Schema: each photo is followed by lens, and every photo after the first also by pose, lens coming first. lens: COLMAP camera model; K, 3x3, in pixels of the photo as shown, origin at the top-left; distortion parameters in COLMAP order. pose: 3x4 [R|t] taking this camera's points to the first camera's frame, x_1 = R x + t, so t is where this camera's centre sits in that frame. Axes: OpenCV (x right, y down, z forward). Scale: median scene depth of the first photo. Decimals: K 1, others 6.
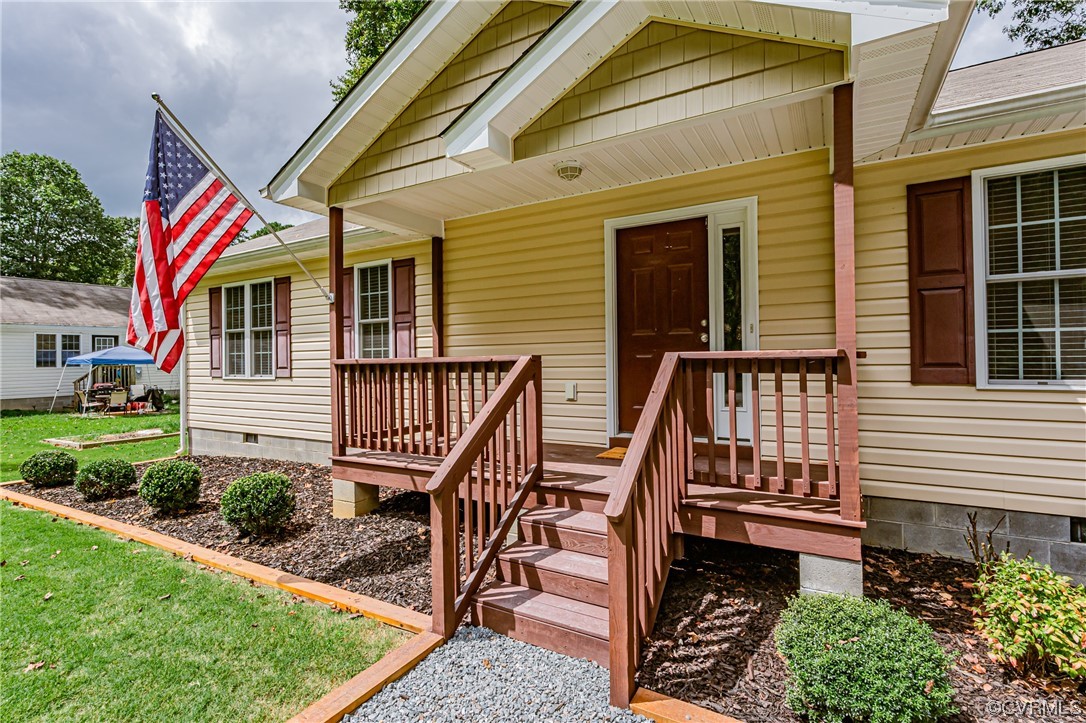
lens RADIAL K [[512.7, 0, 550.5], [0, 512.7, 347.5], [0, 0, 1]] dist [0.000391, 0.000347]
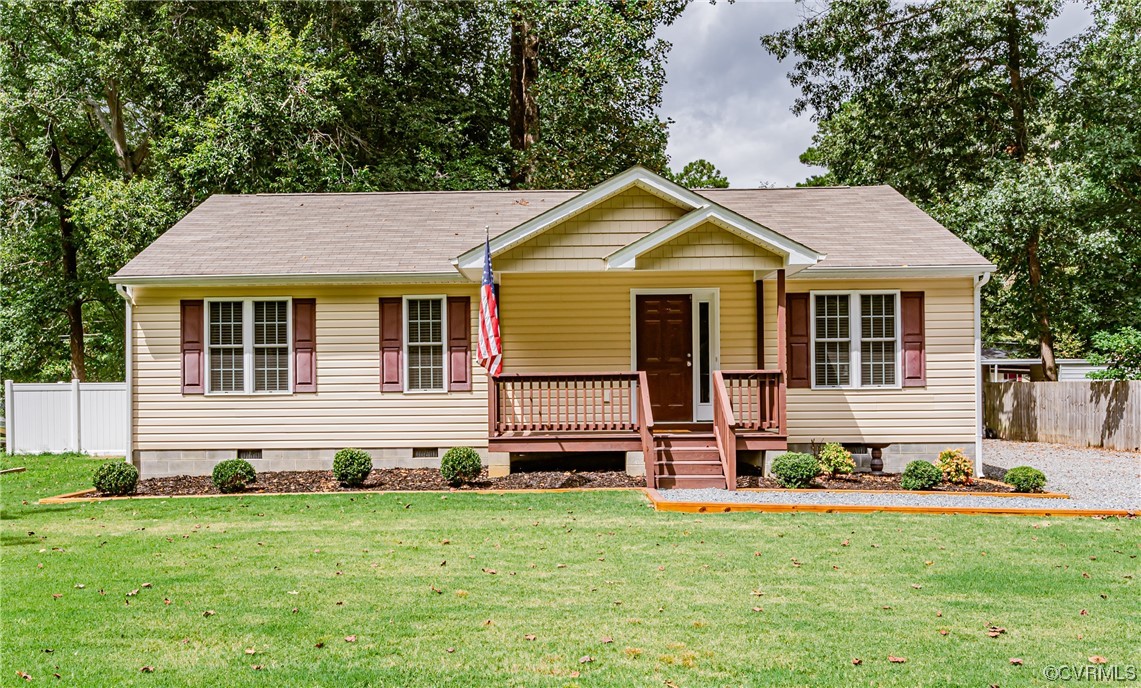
lens RADIAL K [[936.9, 0, 569.4], [0, 936.9, 347.9], [0, 0, 1]] dist [-0.018466, -0.003668]
pose [[0.864803, 0.026949, 0.501388, -1.519118], [-0.012986, 0.999425, -0.031321, 0.029573], [-0.501944, 0.020575, 0.864655, -1.424465]]
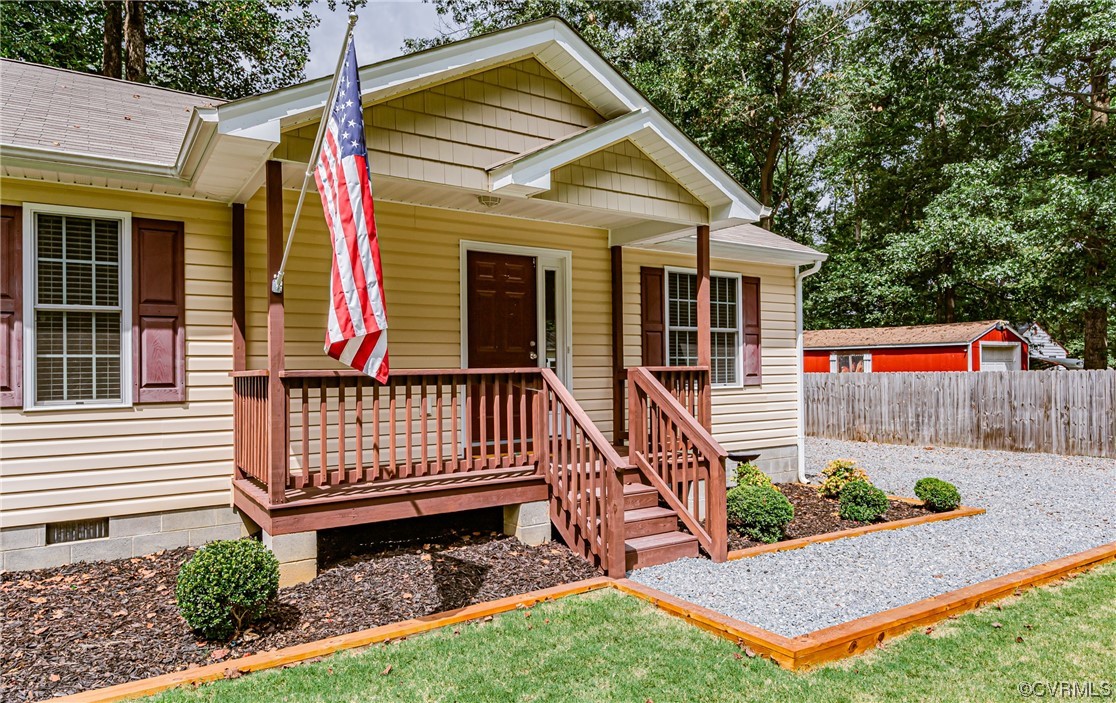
lens RADIAL K [[696.0, 0, 556.3], [0, 696.0, 354.3], [0, 0, 1]] dist [-0.004353, -0.000452]
pose [[0.450943, 0.030130, 0.892044, -1.061549], [-0.015255, 0.999544, -0.026049, 0.017834], [-0.892423, -0.001862, 0.451197, 0.189430]]
